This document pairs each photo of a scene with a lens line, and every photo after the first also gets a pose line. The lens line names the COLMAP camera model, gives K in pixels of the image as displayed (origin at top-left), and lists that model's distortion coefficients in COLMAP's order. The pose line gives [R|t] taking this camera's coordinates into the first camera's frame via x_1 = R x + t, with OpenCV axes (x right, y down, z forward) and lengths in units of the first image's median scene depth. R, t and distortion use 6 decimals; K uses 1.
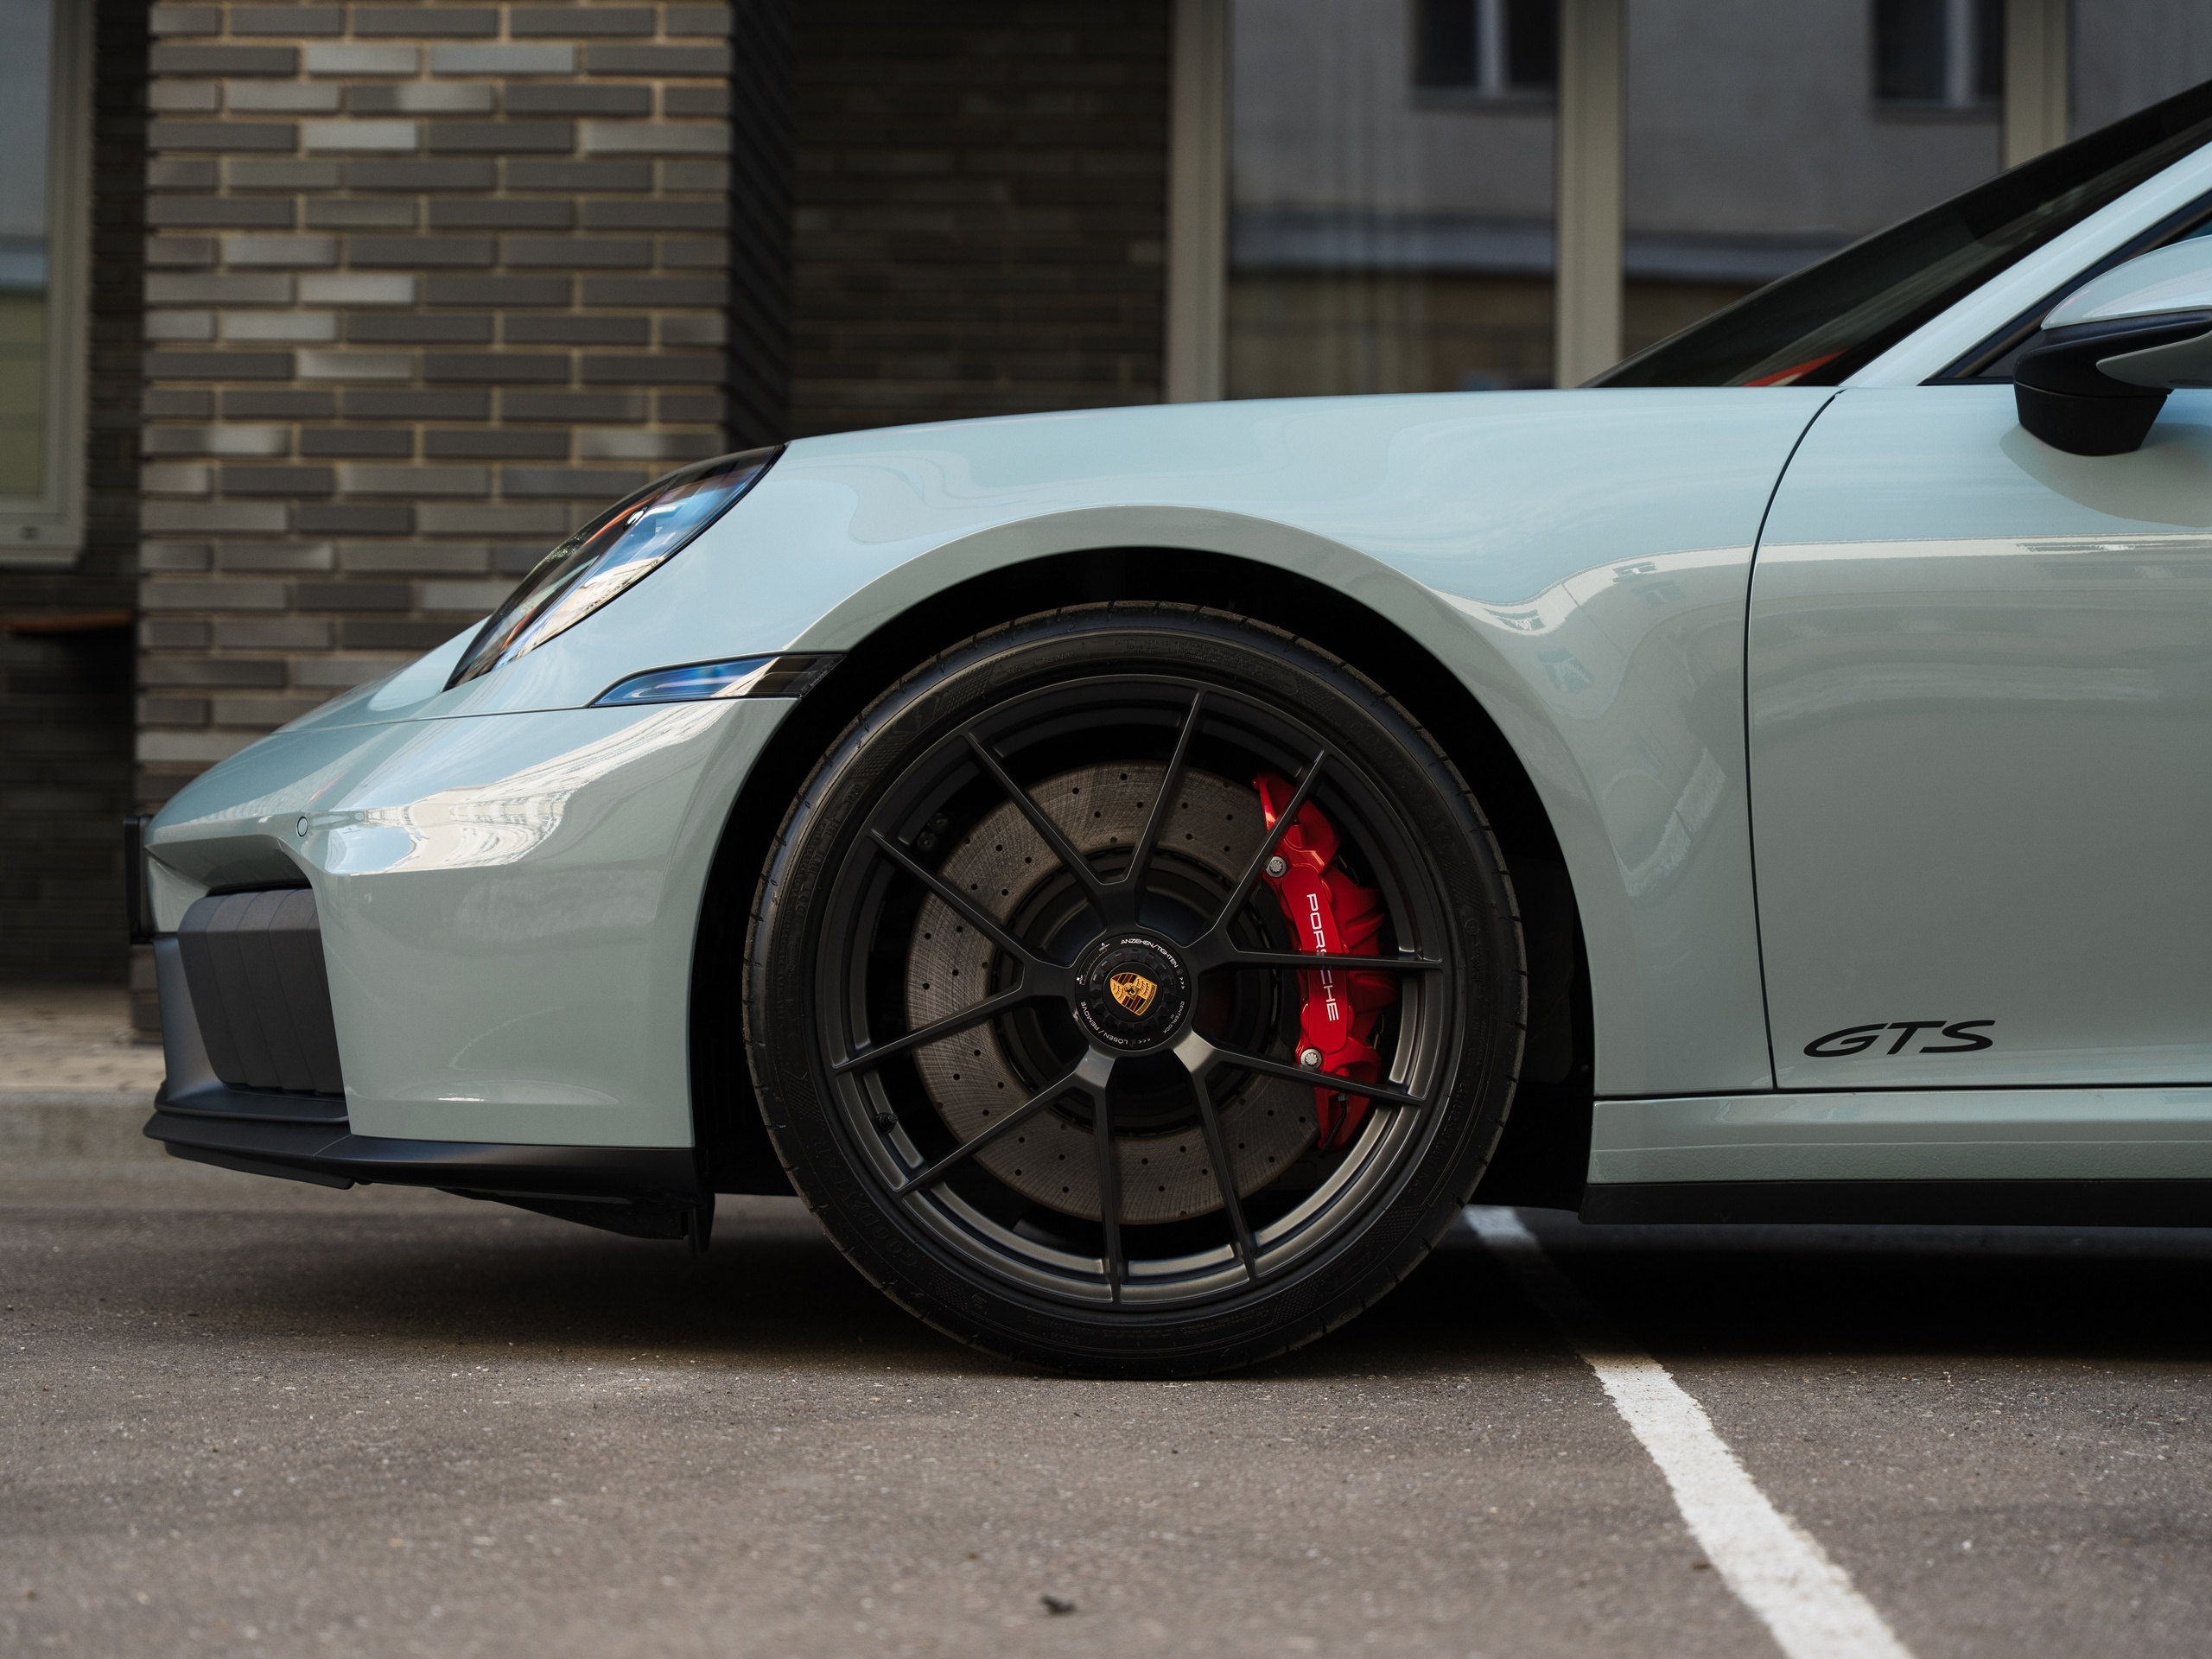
lens RADIAL K [[4824.8, 0, 1032.8], [0, 4824.8, 825.4], [0, 0, 1]] dist [0.036817, 0.402710]
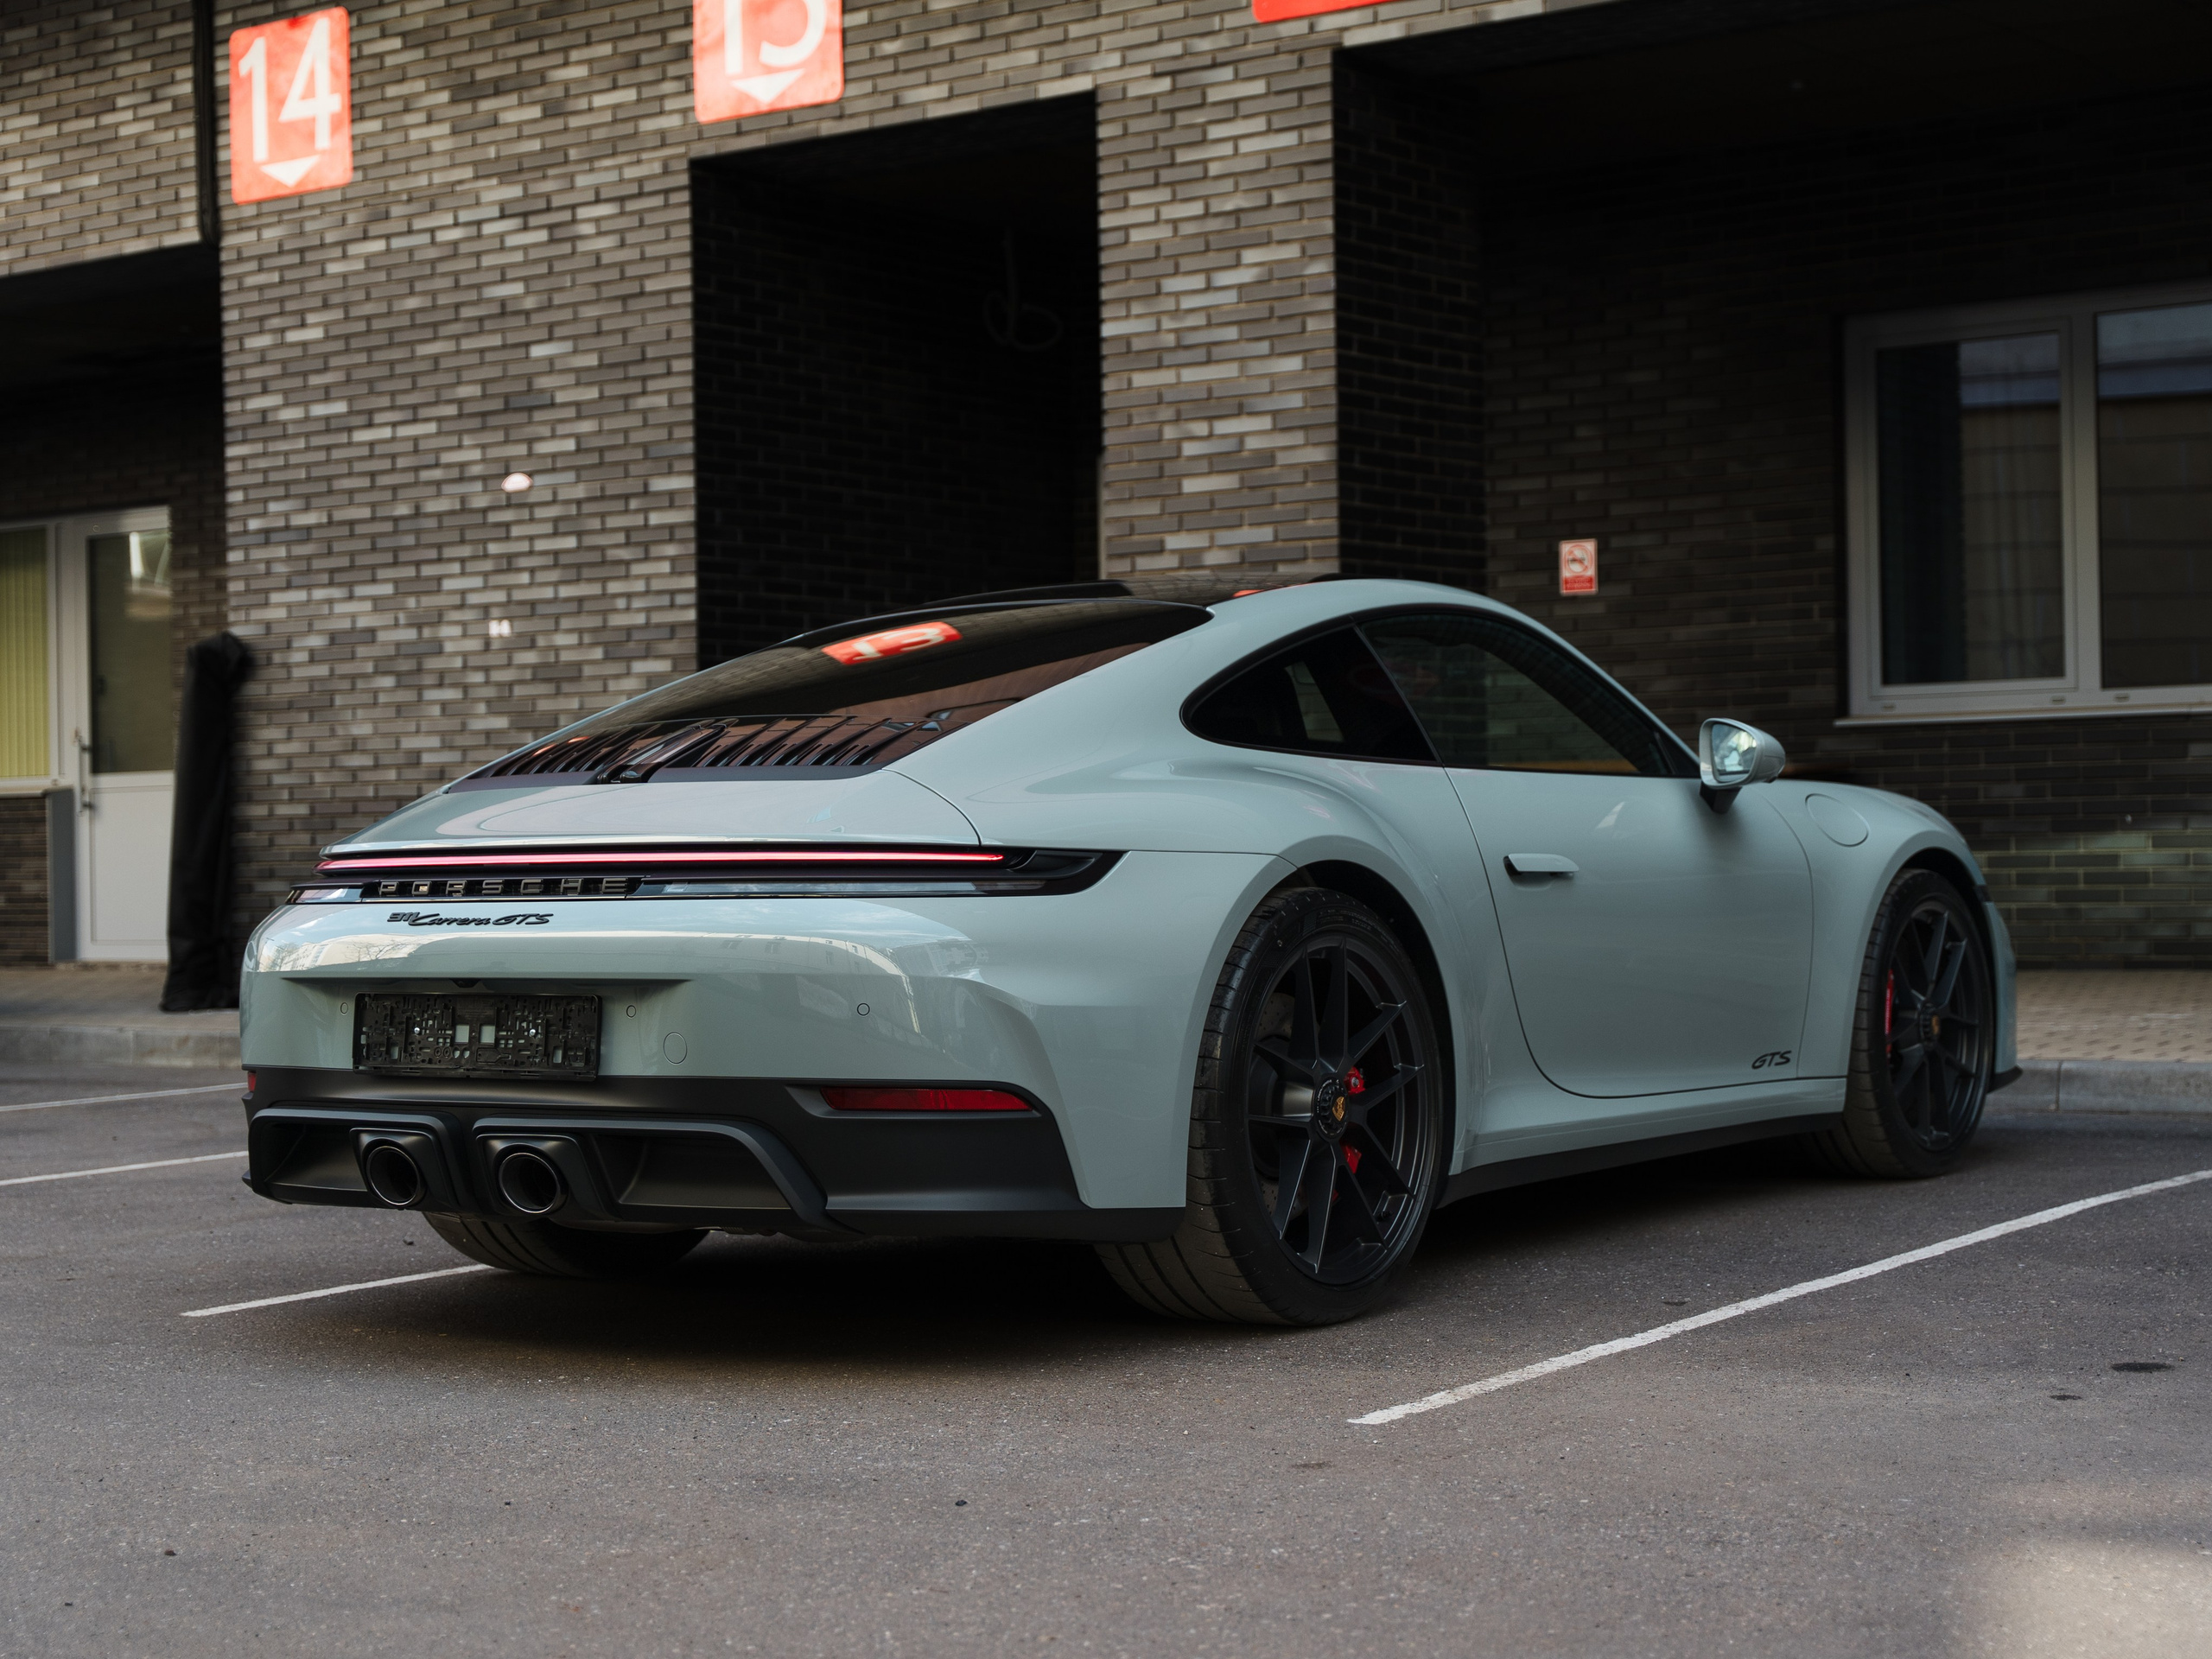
lens RADIAL K [[3683.3, 0, 1124.2], [0, 3683.3, 836.0], [0, 0, 1]] dist [0.011005, 0.022901]
pose [[0.841443, -0.034520, -0.539243, 1.158992], [0.049564, 0.998681, 0.013408, -0.092545], [0.538069, -0.038009, 0.842044, -0.595396]]
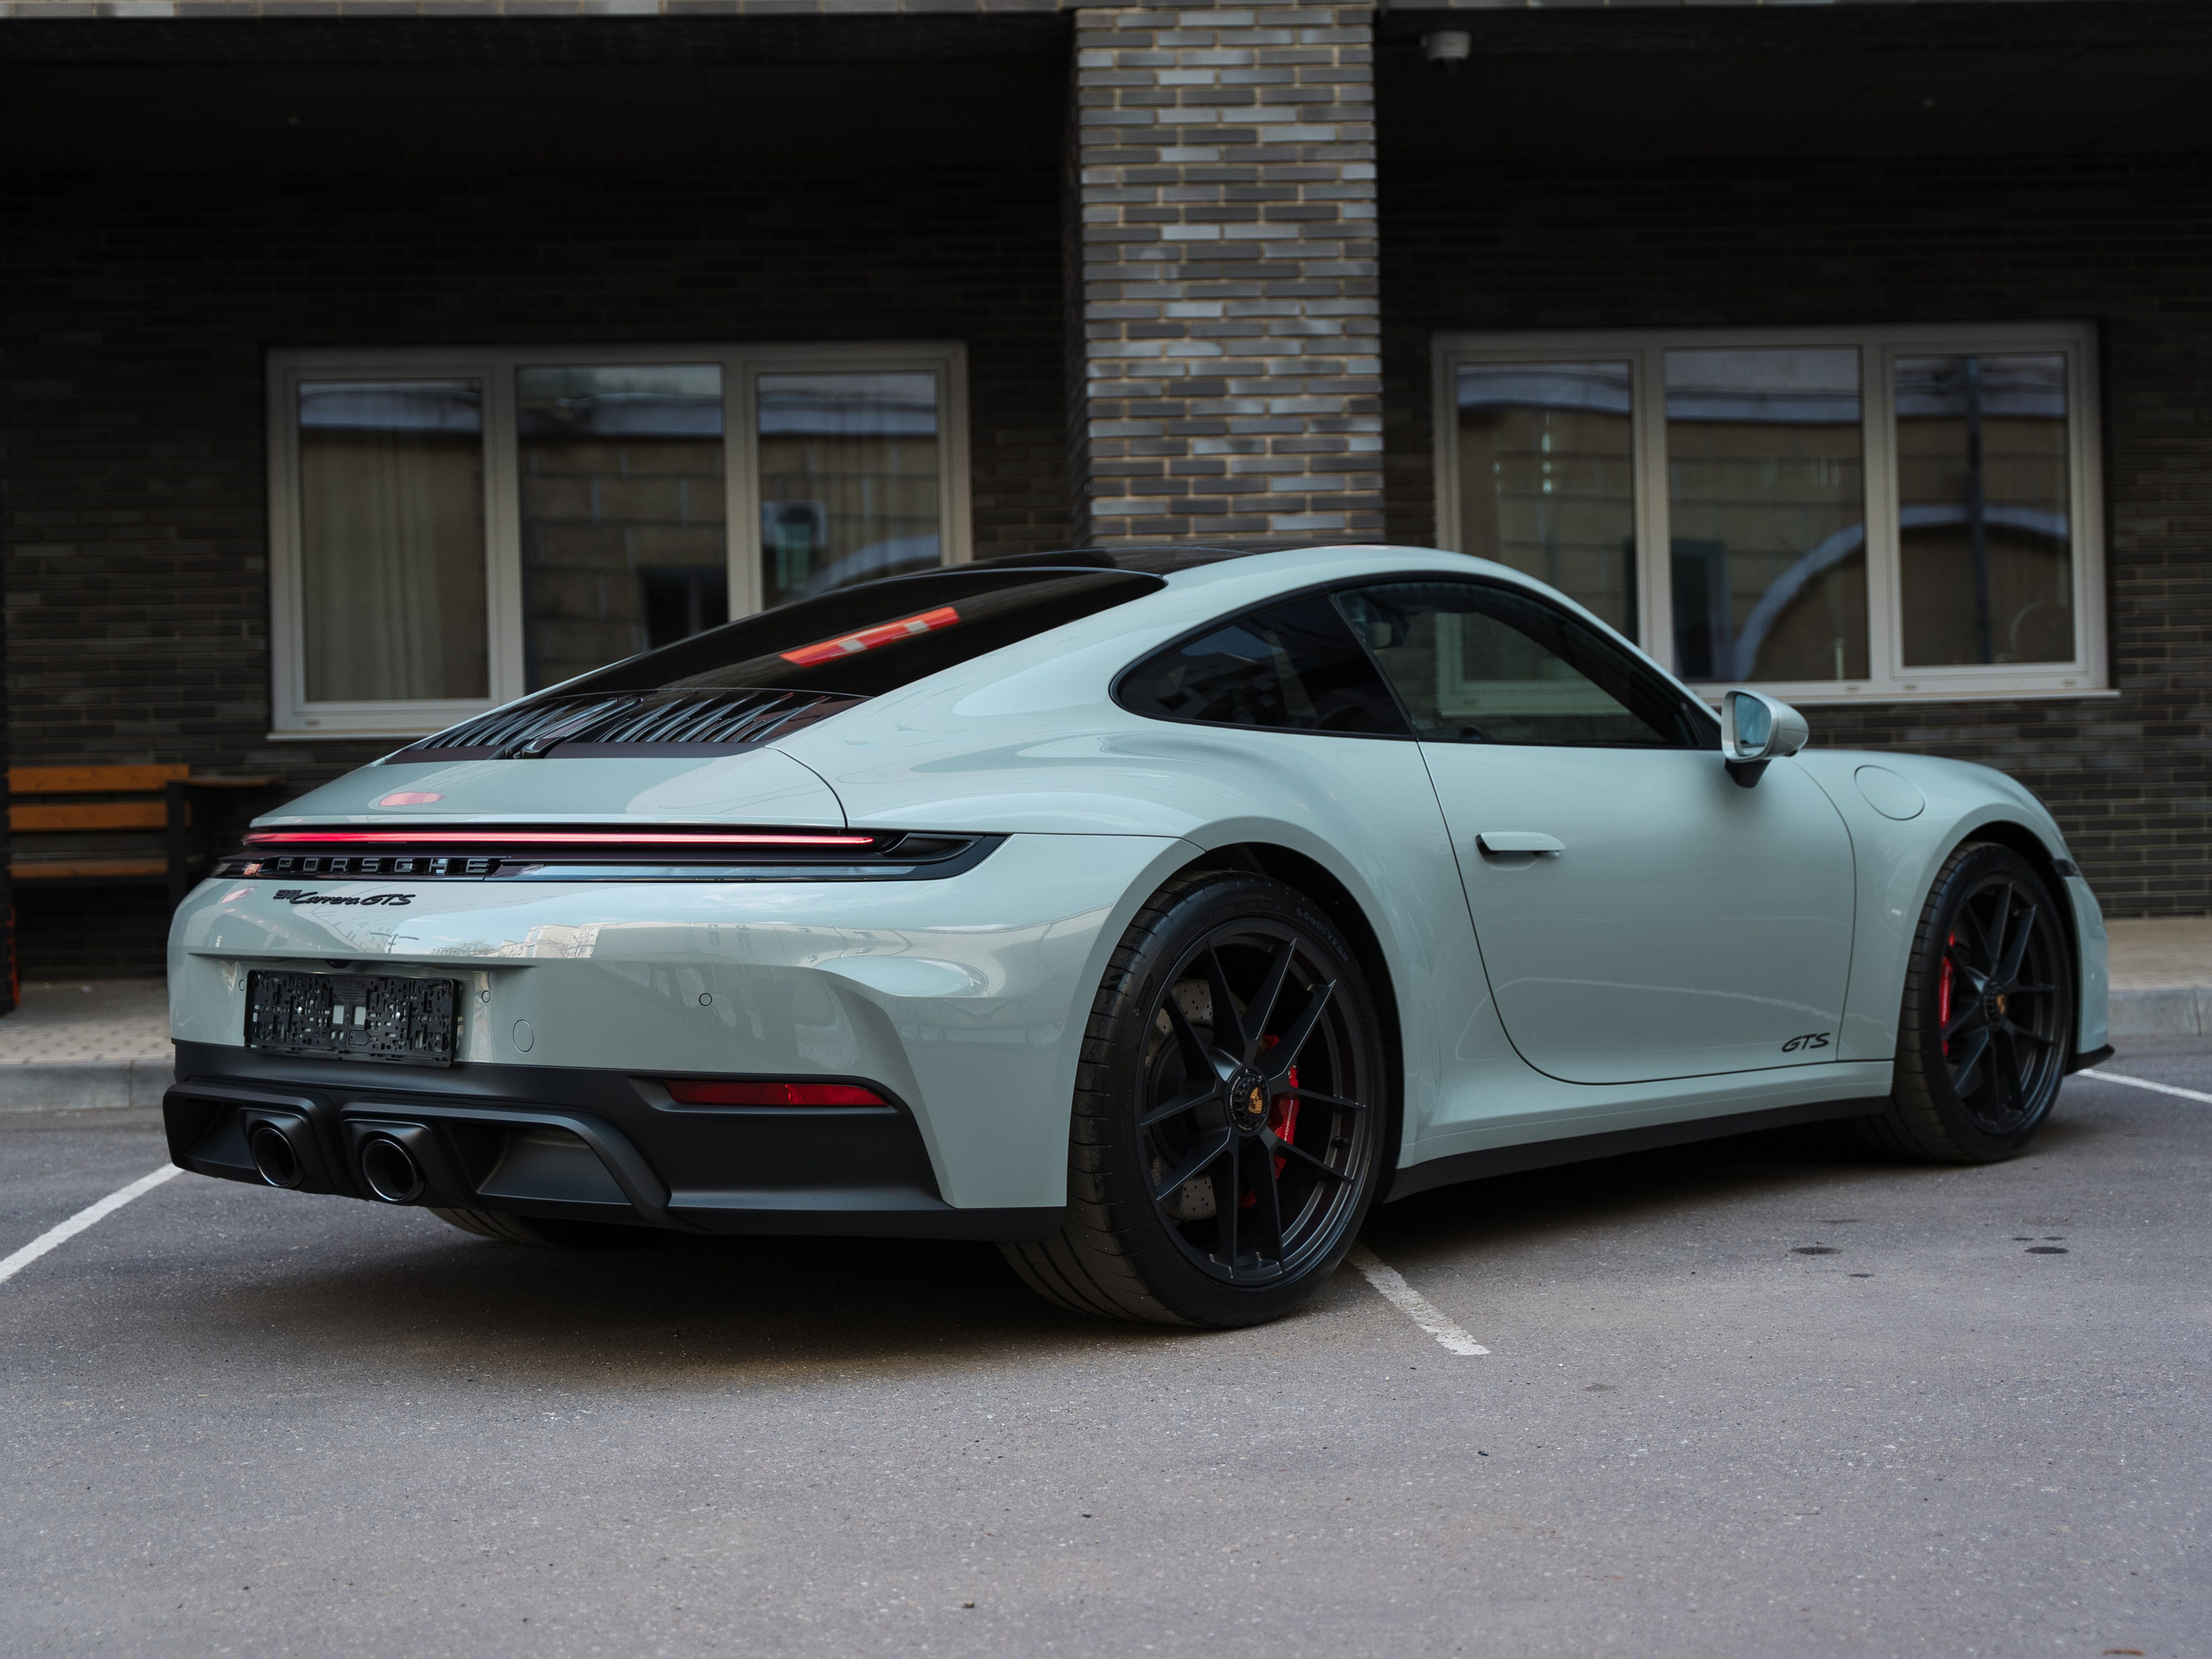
lens RADIAL K [[3418.9, 0, 1106.0], [0, 3418.9, 829.5], [0, 0, 1]] dist [0.028574, -0.052989]
pose [[0.990897, -0.038984, 0.128851, 0.374190], [0.035250, 0.998893, 0.031136, -0.103190], [-0.129923, -0.026310, 0.991175, -0.708218]]
